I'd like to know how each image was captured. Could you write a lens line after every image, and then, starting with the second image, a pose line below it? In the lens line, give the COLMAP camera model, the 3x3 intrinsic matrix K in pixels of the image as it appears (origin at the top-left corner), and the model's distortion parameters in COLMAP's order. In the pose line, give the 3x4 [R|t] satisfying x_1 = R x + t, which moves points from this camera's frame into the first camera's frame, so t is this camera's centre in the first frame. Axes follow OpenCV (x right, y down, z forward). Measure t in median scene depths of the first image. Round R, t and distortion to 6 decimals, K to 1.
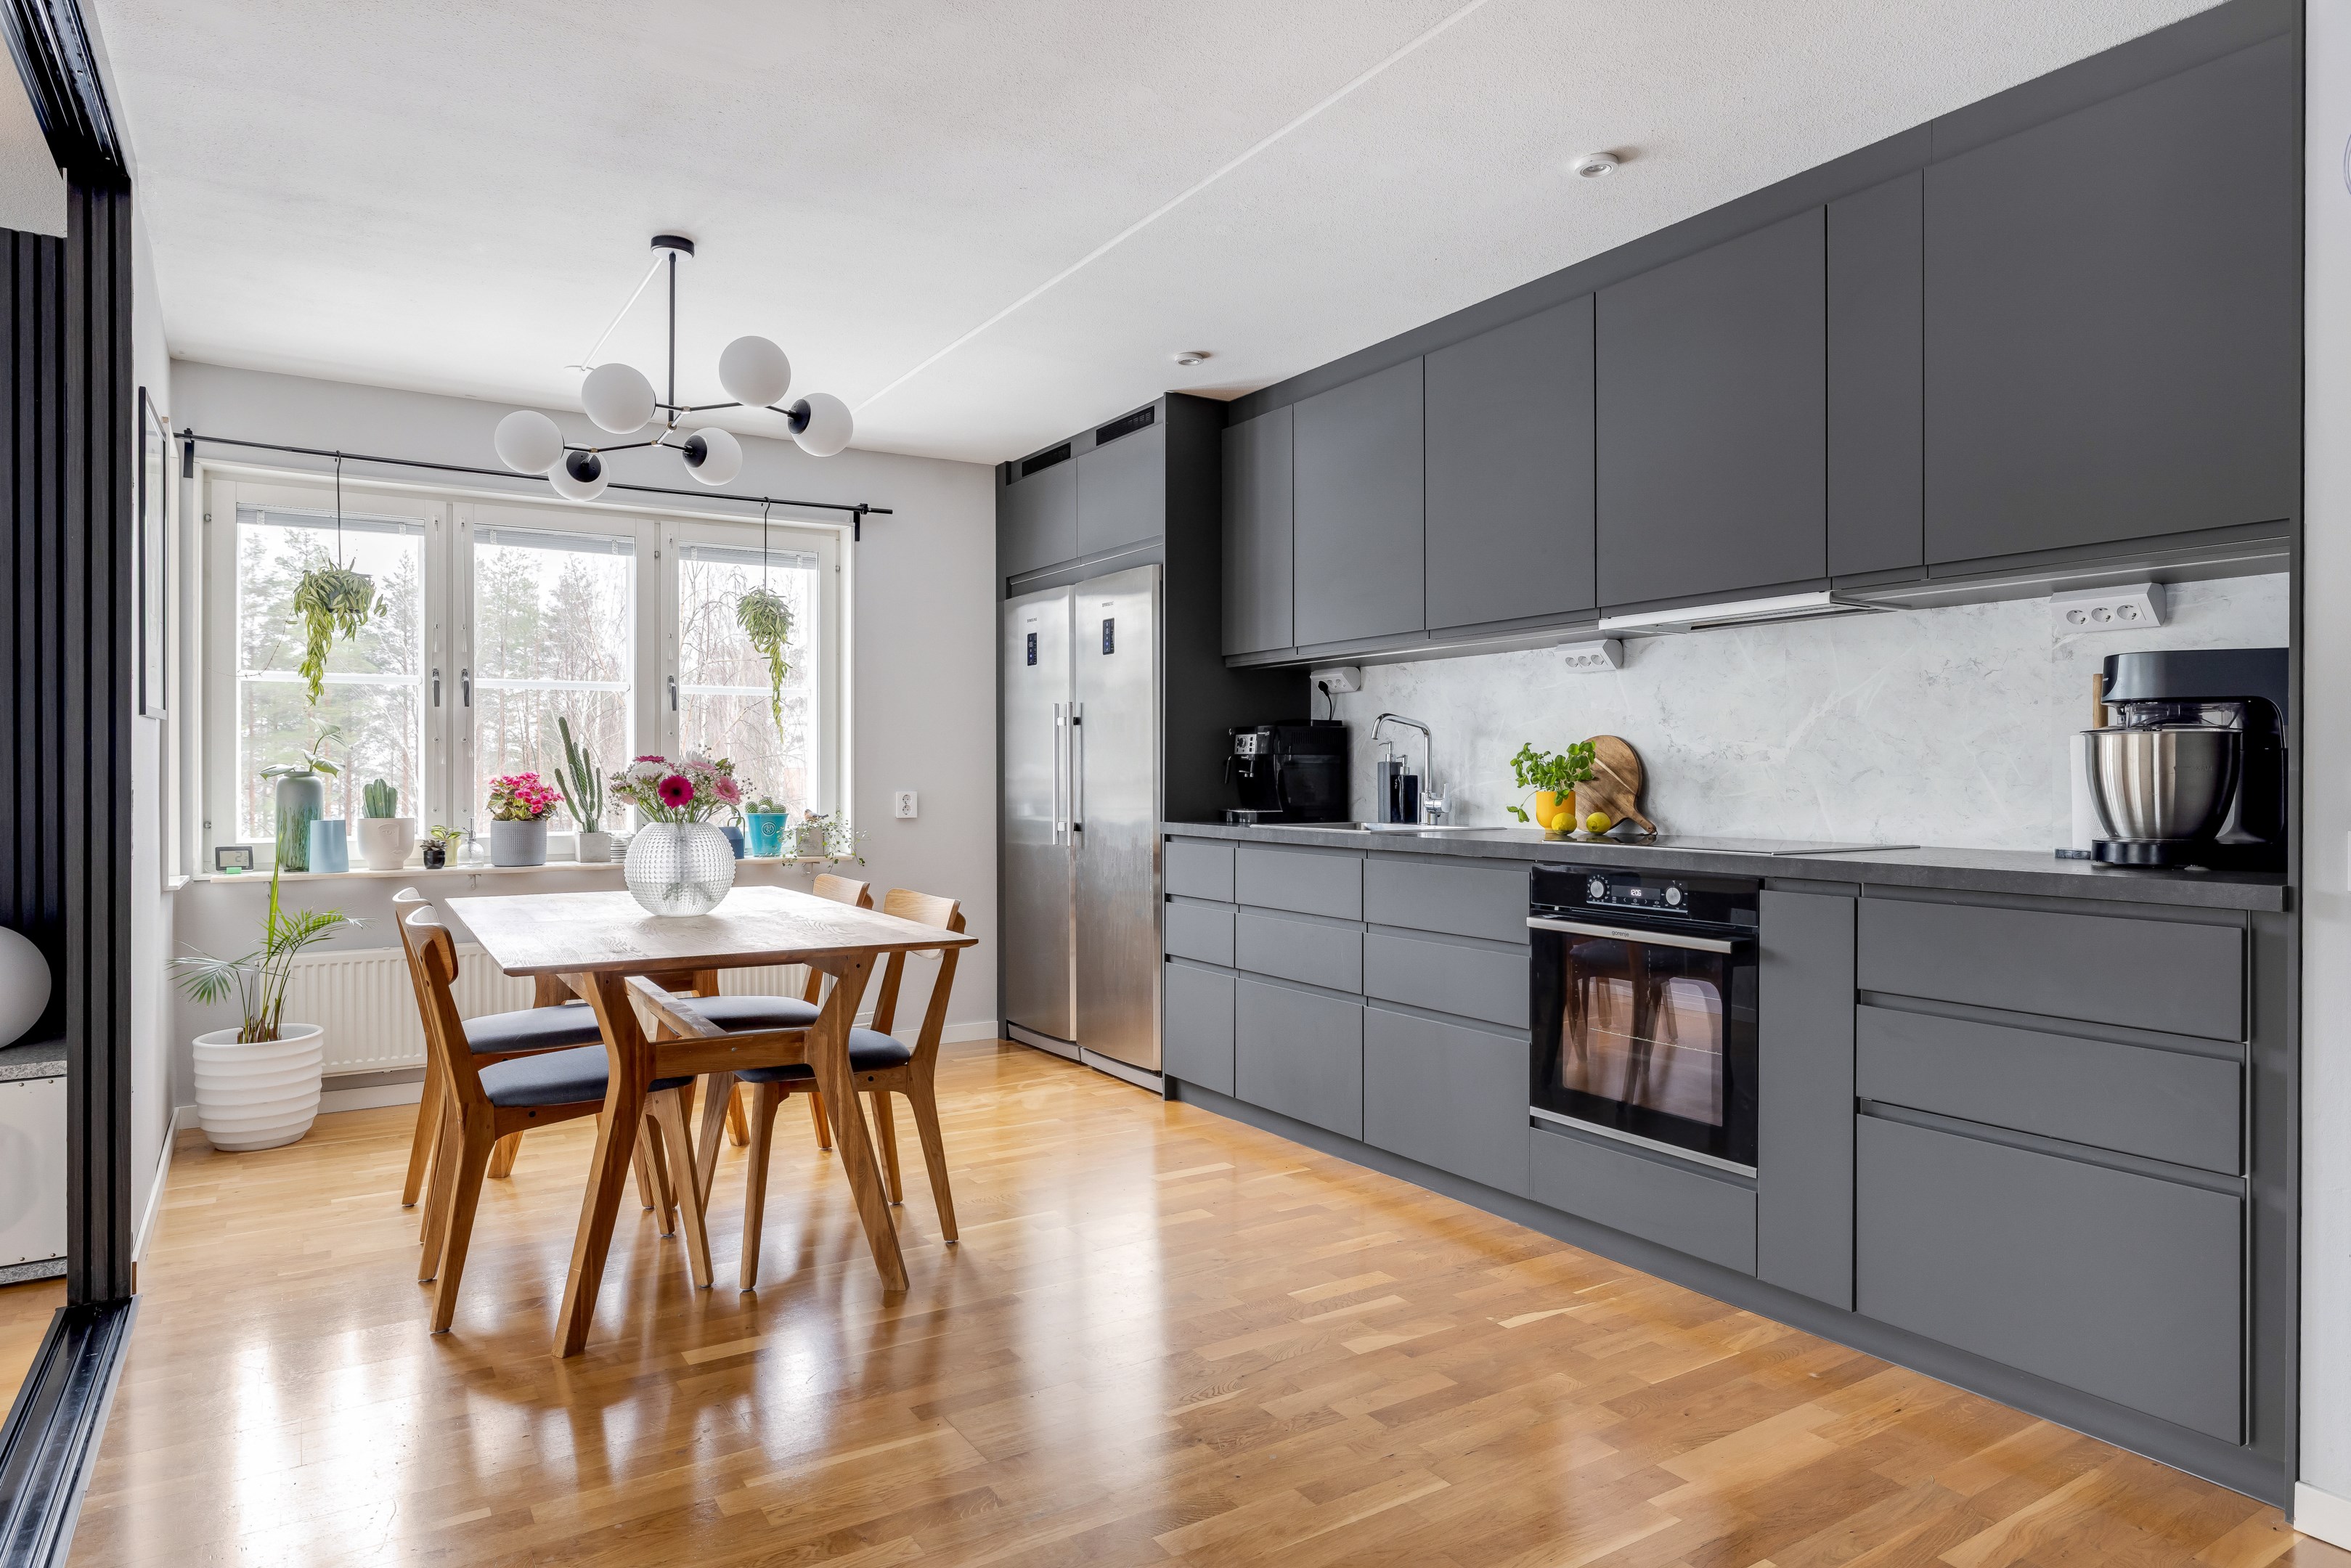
lens RADIAL K [[1377.9, 0, 1174.7], [0, 1377.9, 777.7], [0, 0, 1]] dist [-0.003798, -0.000973]
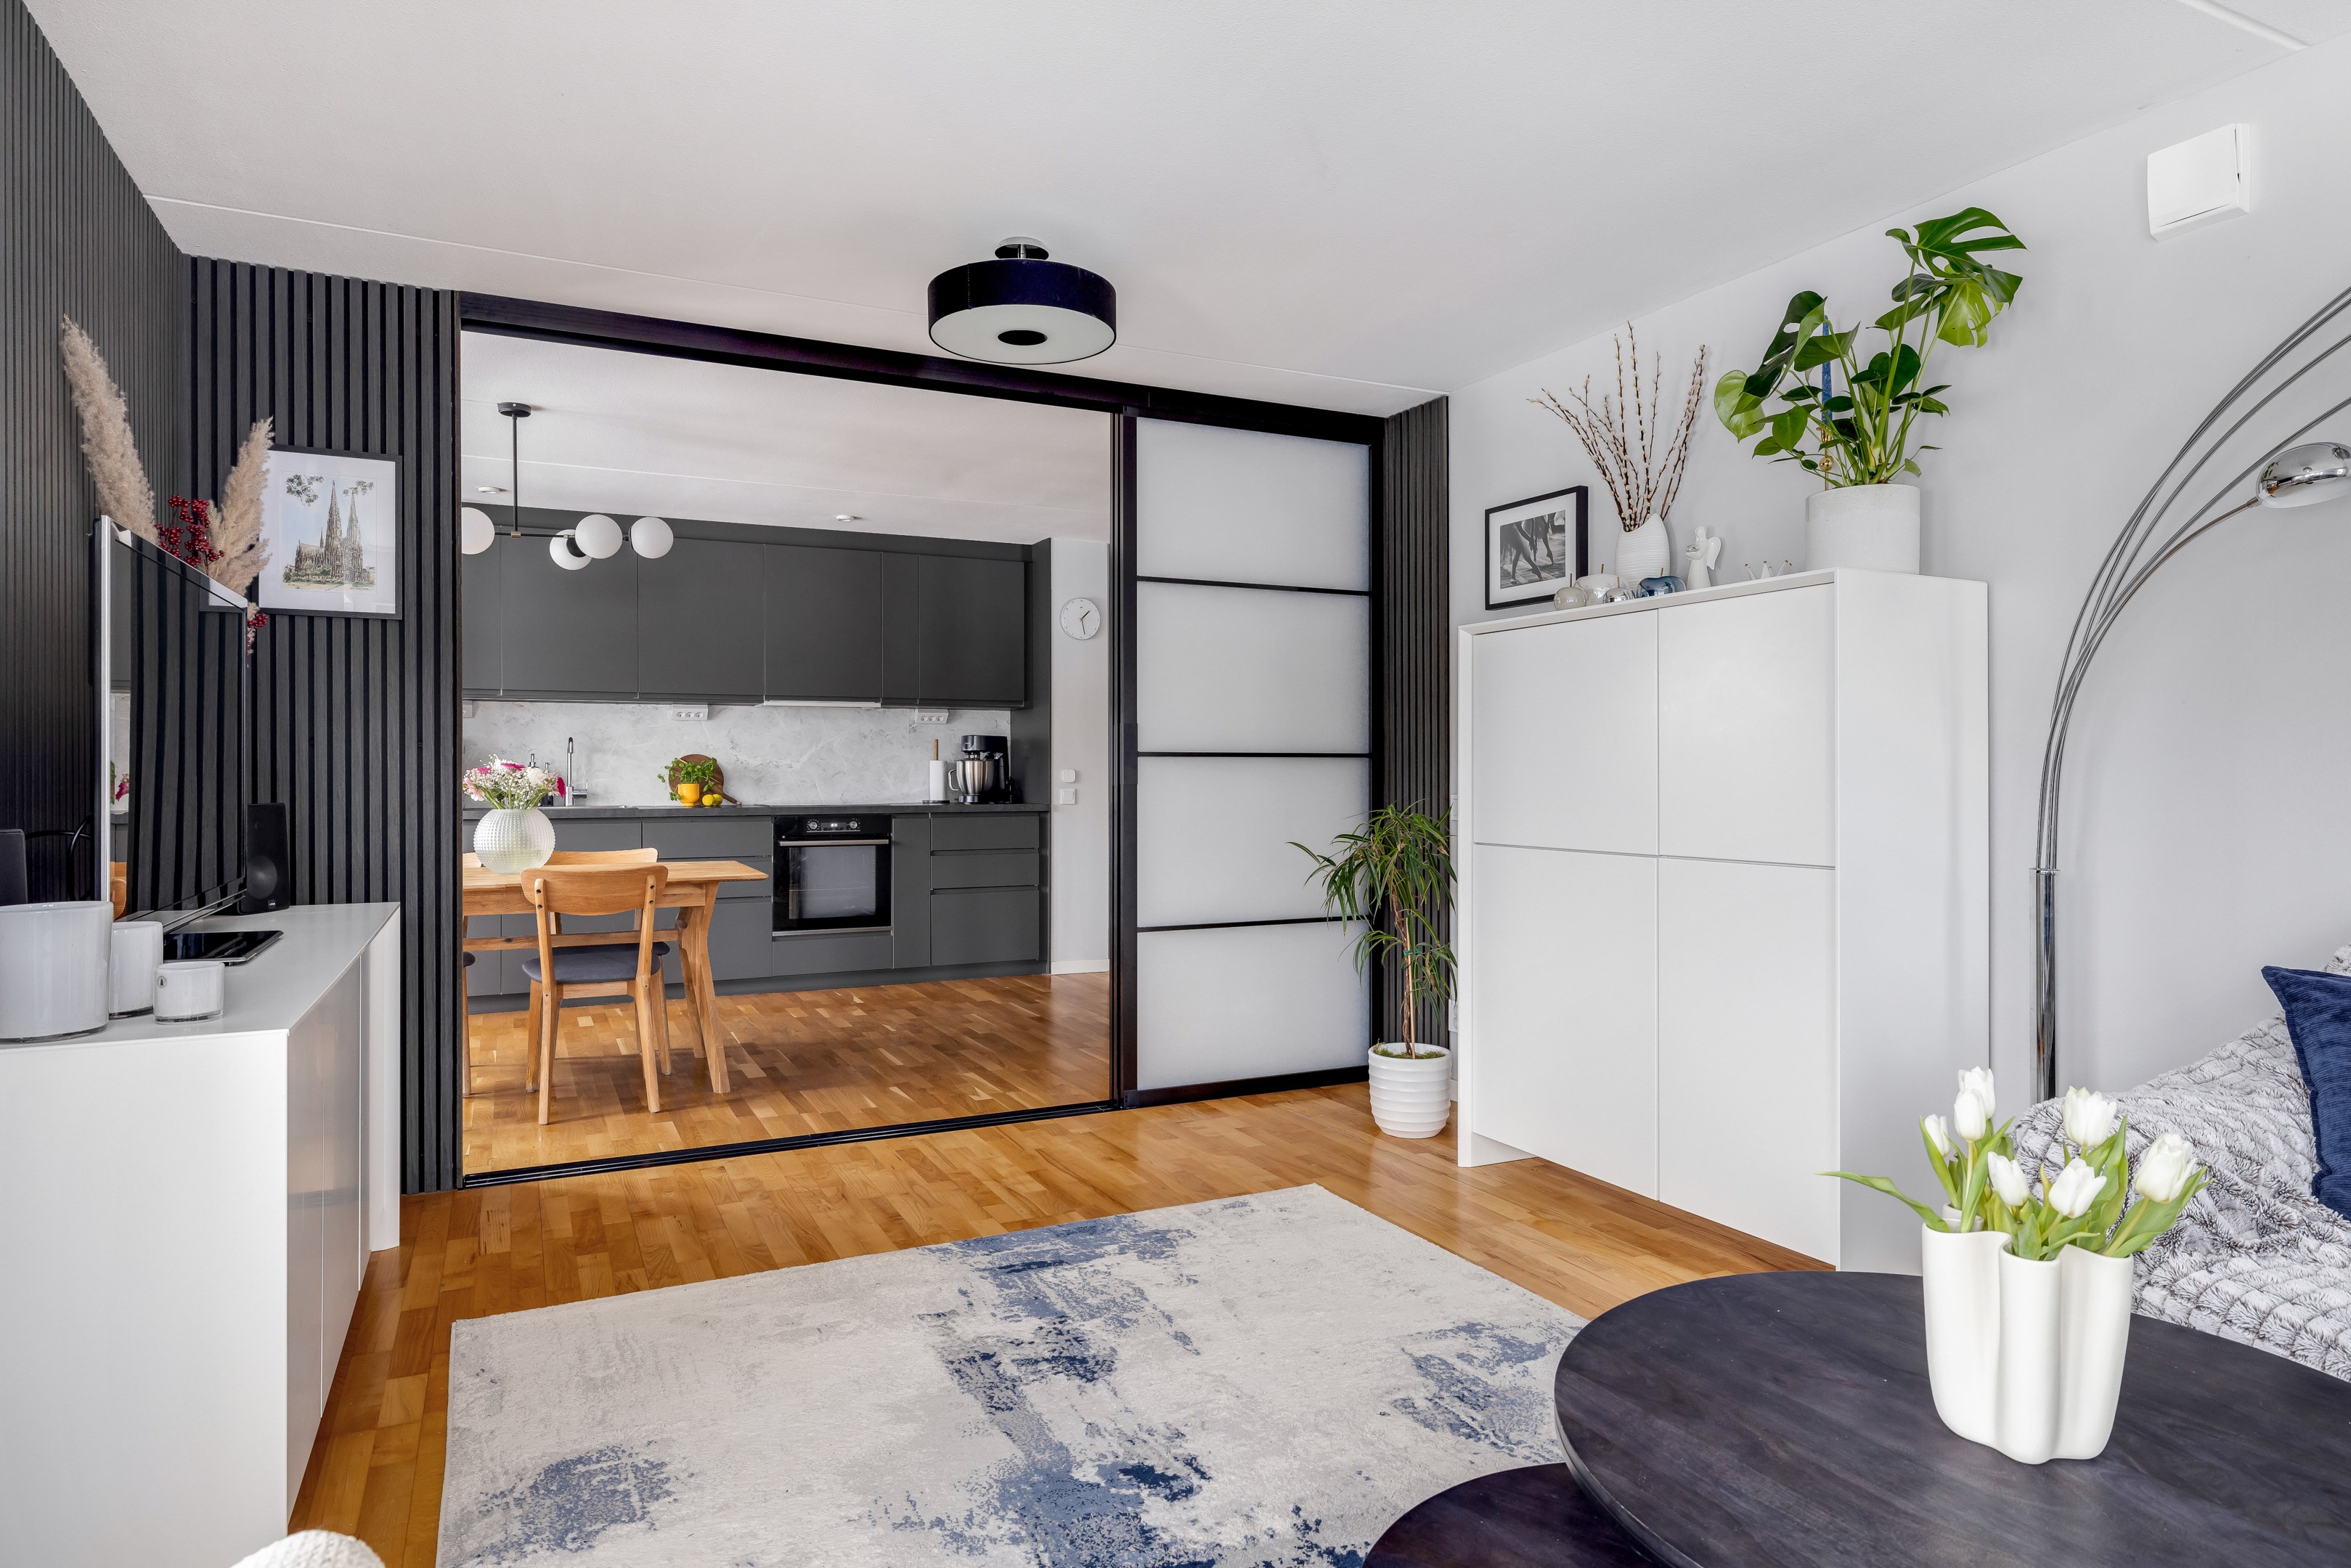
lens RADIAL K [[1346.9, 0, 1171.5], [0, 1346.9, 771.1], [0, 0, 1]] dist [0.002297, 0.001247]
pose [[0.103904, 0.000395, 0.994587, -1.300109], [0.003447, 0.999994, -0.000757, -0.003202], [-0.994581, 0.003507, 0.103902, 0.132495]]
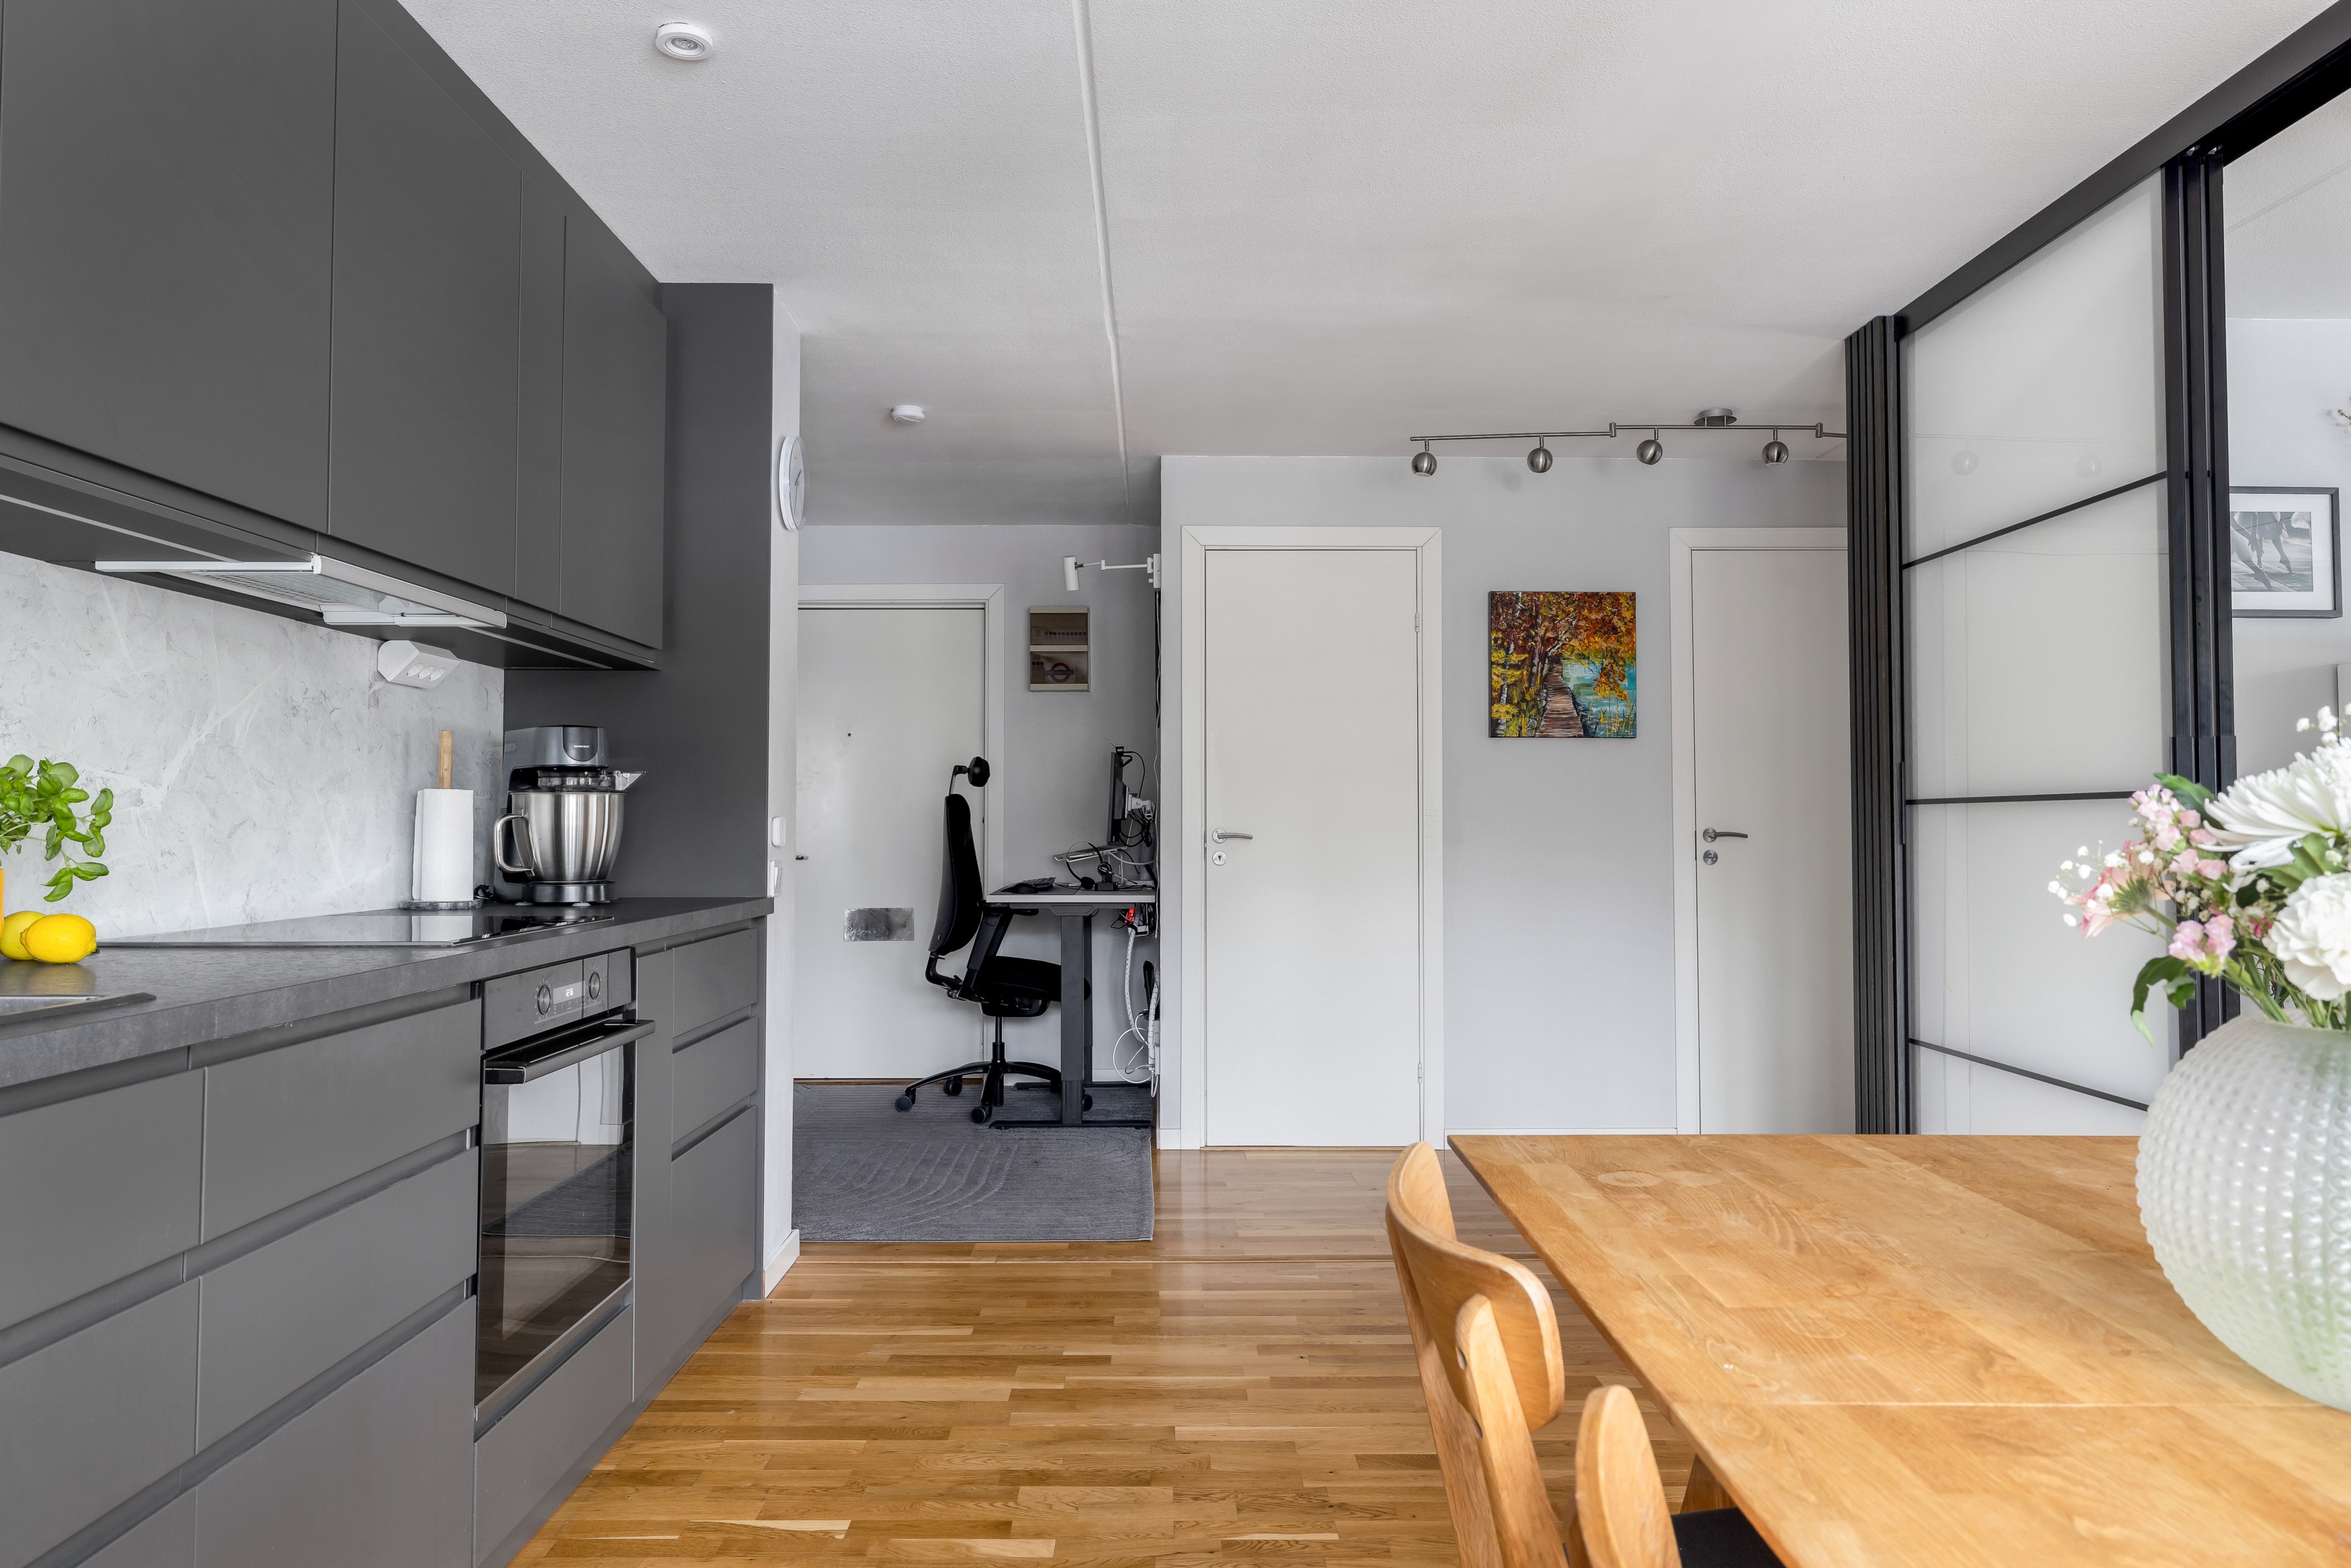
lens RADIAL K [[1548.0, 0, 1171.6], [0, 1548.0, 772.0], [0, 0, 1]] dist [-0.001685, 0.000226]
pose [[-0.851204, 0.017041, 0.524559, -0.250043], [-0.000659, 0.999437, -0.033538, -0.003681], [-0.524835, -0.028893, -0.850713, 1.055176]]
